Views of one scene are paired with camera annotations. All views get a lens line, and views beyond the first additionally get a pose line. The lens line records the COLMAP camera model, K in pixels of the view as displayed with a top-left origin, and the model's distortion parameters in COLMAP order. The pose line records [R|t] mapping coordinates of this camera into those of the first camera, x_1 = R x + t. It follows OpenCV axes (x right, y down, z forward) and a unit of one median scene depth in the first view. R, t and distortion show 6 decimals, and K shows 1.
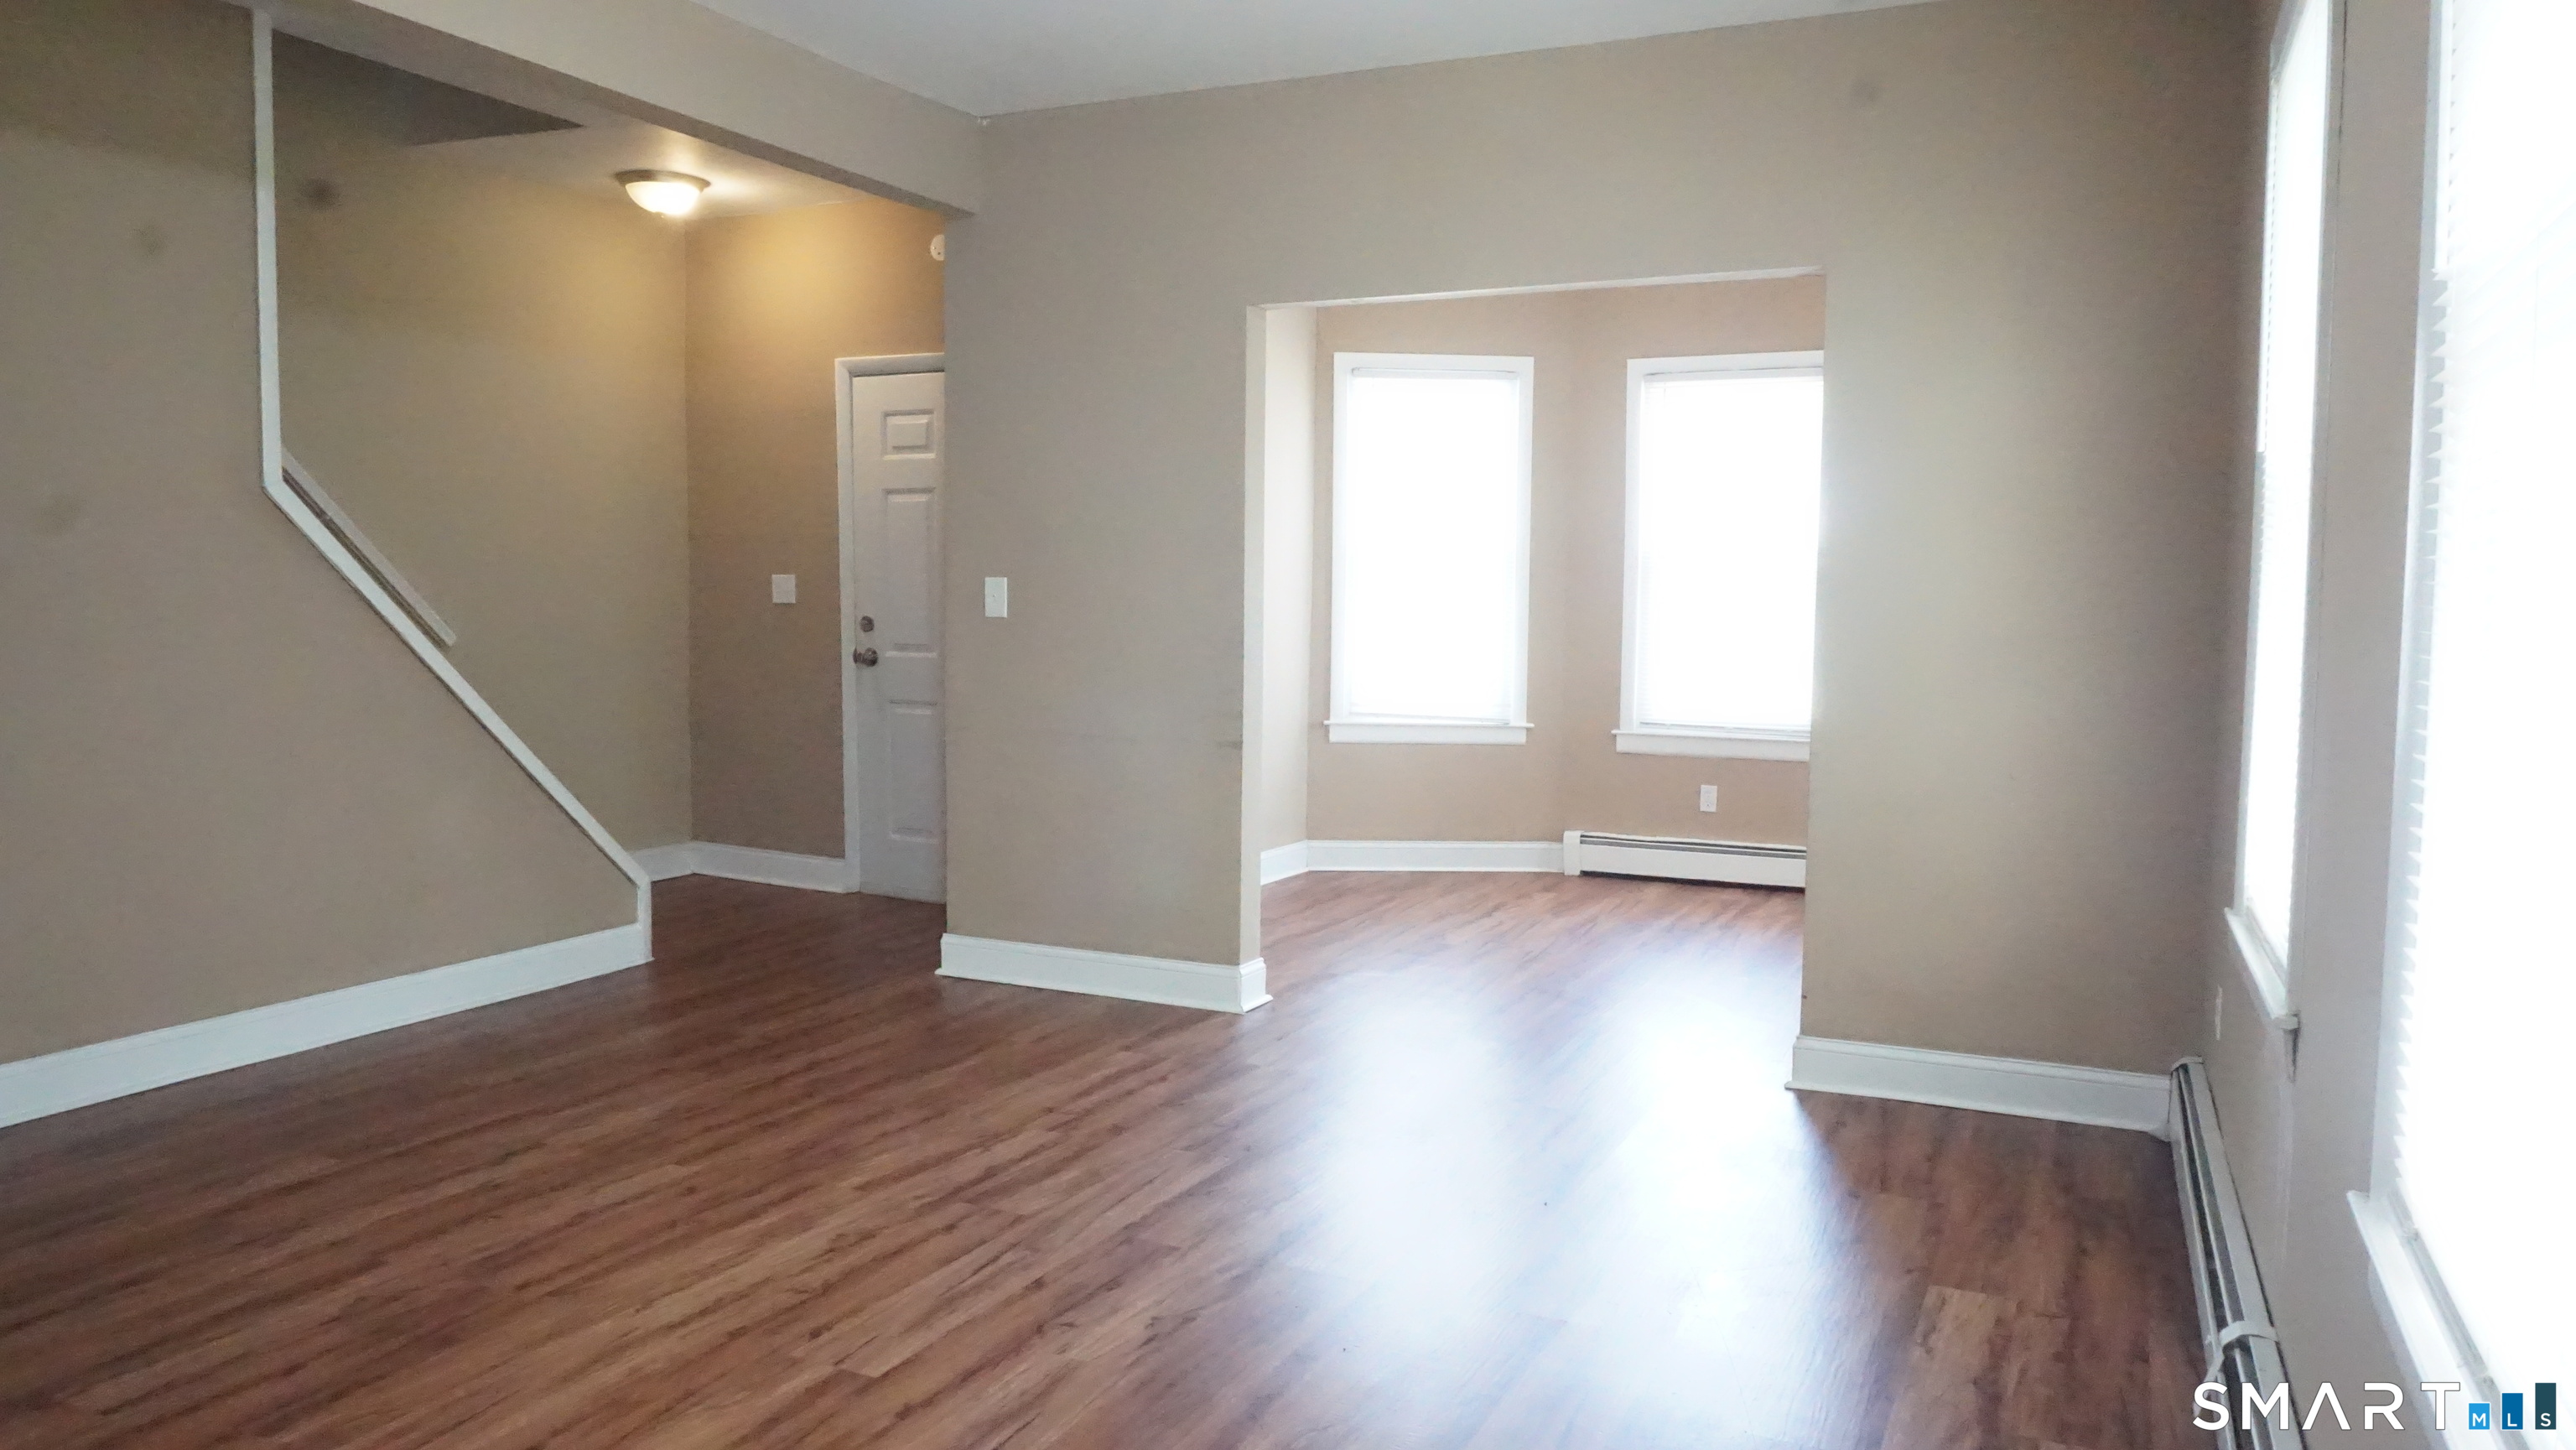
lens RADIAL K [[1707.1, 0, 1288.0], [0, 1707.1, 725.0], [0, 0, 1]] dist [-0.031525, 0.002261]
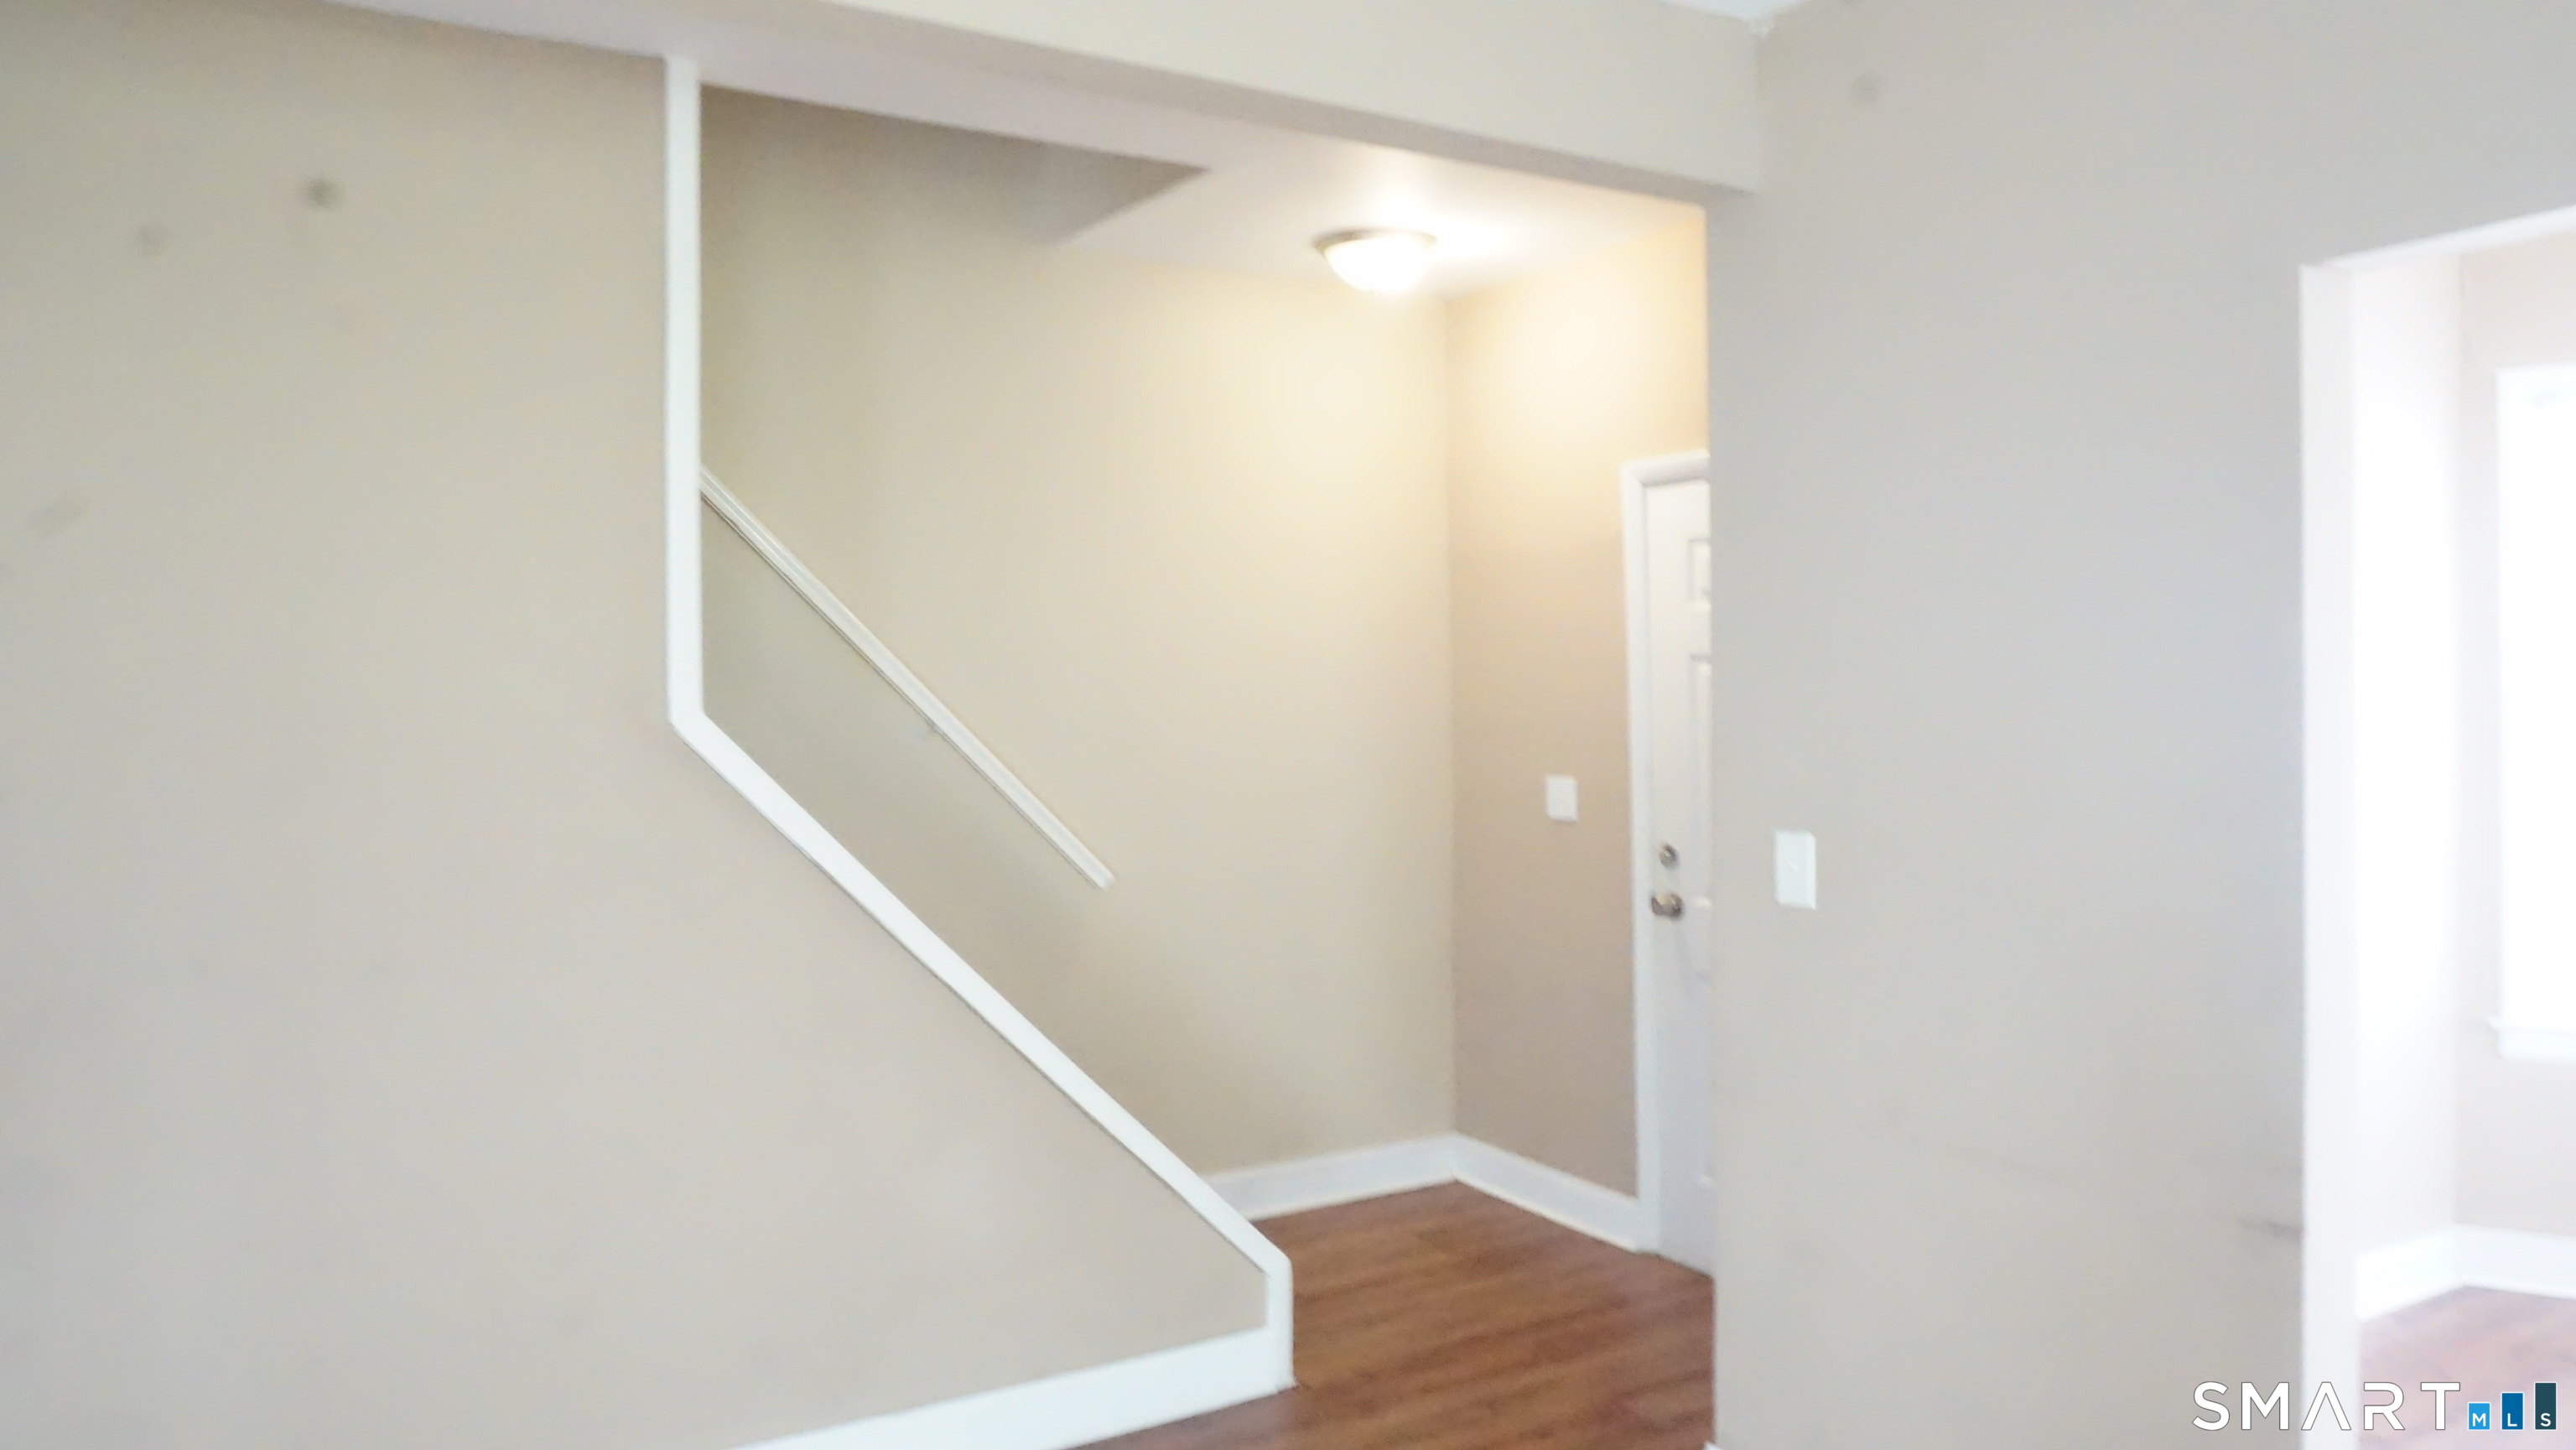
lens RADIAL K [[1707.1, 0, 1288.0], [0, 1707.1, 725.0], [0, 0, 1]] dist [-0.031525, 0.002261]
pose [[0.830921, -0.008127, -0.556331, -0.000082], [-0.024896, 0.998349, -0.051767, -0.085009], [0.555833, 0.056864, 0.829347, 0.427068]]
